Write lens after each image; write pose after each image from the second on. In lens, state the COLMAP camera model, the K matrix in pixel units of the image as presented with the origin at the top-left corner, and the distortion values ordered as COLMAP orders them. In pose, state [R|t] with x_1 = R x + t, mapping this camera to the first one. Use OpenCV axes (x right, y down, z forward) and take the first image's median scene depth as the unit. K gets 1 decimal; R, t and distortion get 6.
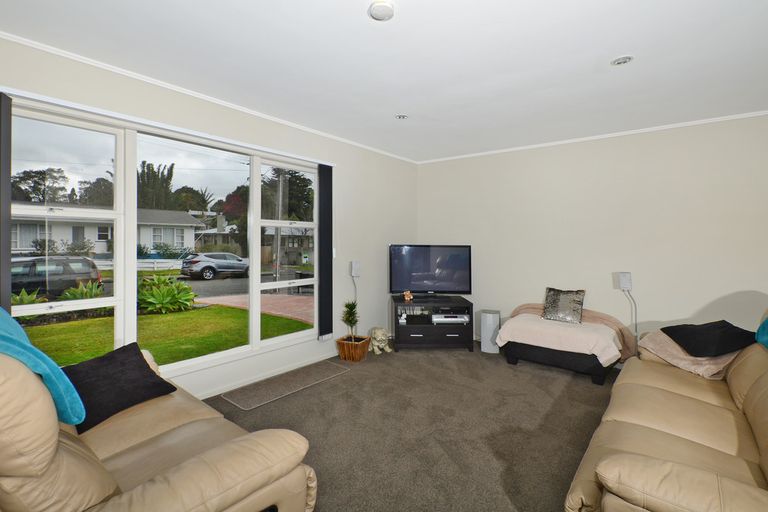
lens RADIAL K [[361.2, 0, 384.8], [0, 361.2, 248.3], [0, 0, 1]] dist [-0.001267, 0.000092]
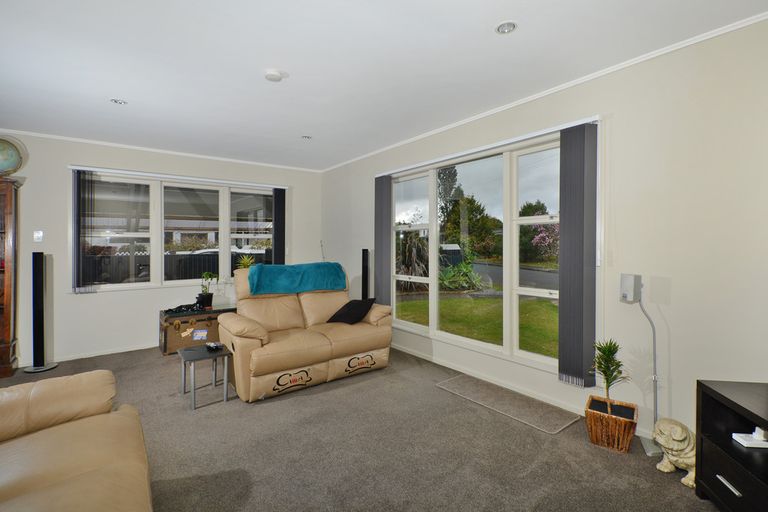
lens RADIAL K [[361.2, 0, 384.8], [0, 361.2, 248.3], [0, 0, 1]] dist [-0.001267, 0.000092]
pose [[-0.242558, 0.005911, -0.970119, 0.647047], [-0.005244, 0.999959, 0.007404, -0.005784], [0.970123, 0.006883, -0.242517, 0.908559]]
